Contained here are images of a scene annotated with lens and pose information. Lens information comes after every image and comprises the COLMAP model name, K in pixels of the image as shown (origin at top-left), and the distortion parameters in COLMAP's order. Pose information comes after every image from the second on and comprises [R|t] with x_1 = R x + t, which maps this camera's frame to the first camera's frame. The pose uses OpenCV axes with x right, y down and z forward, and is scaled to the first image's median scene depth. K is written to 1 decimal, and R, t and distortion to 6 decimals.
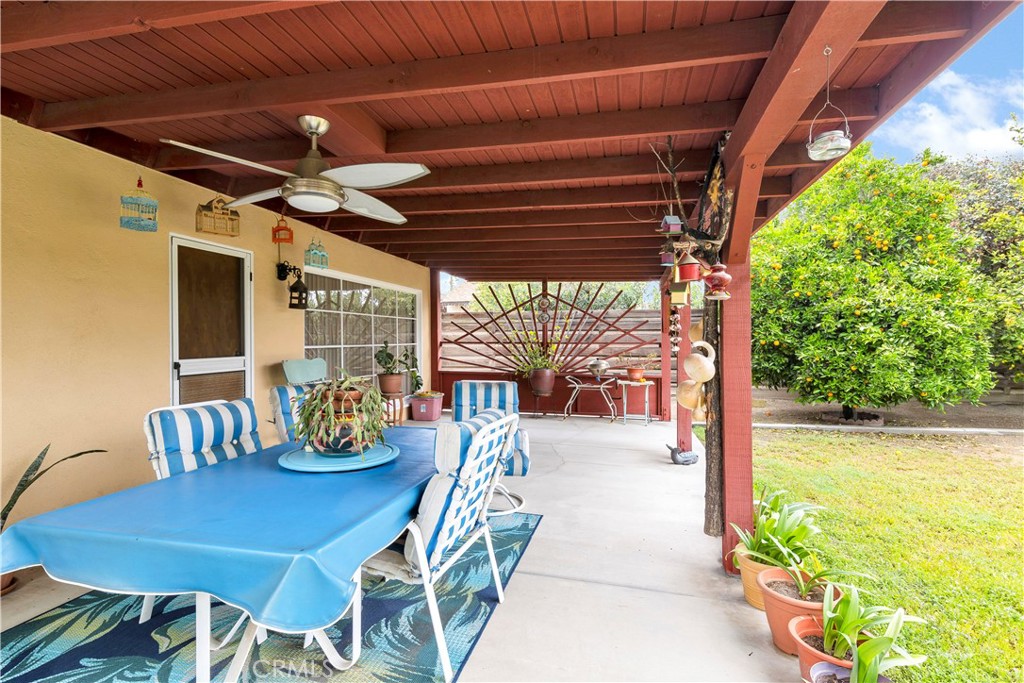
lens RADIAL K [[472.1, 0, 512.1], [0, 472.1, 337.1], [0, 0, 1]] dist [-0.002661, -0.000763]
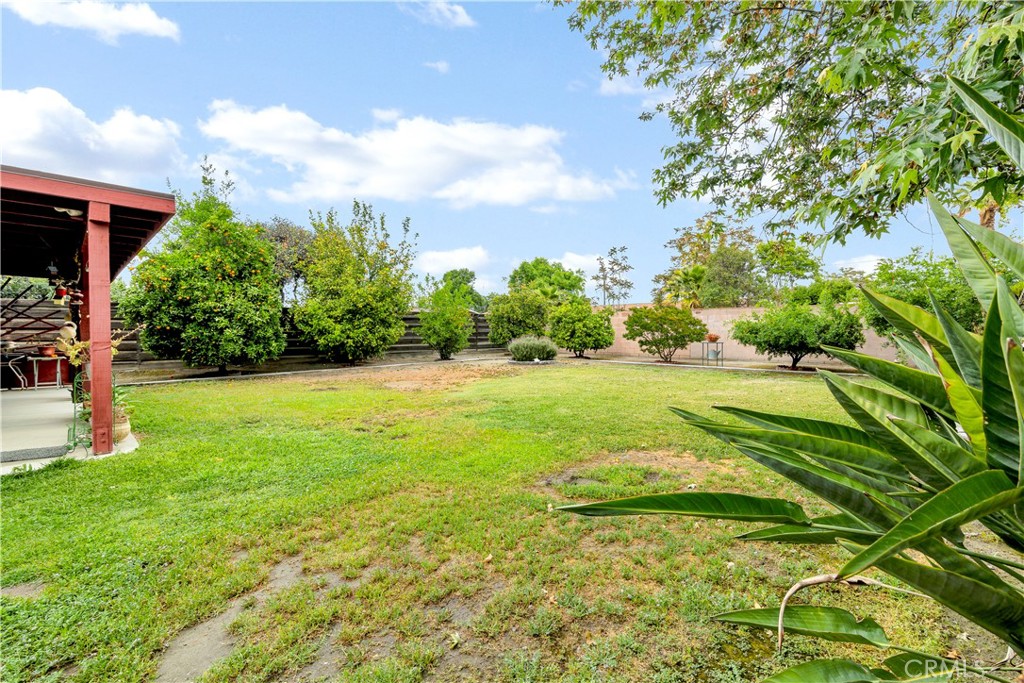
lens RADIAL K [[472.1, 0, 507.5], [0, 472.1, 342.0], [0, 0, 1]] dist [-0.002661, -0.000763]
pose [[0.538337, -0.017479, 0.842548, -0.158082], [-0.003200, 0.999735, 0.022785, 0.019930], [-0.842724, -0.014962, 0.538139, -0.826871]]
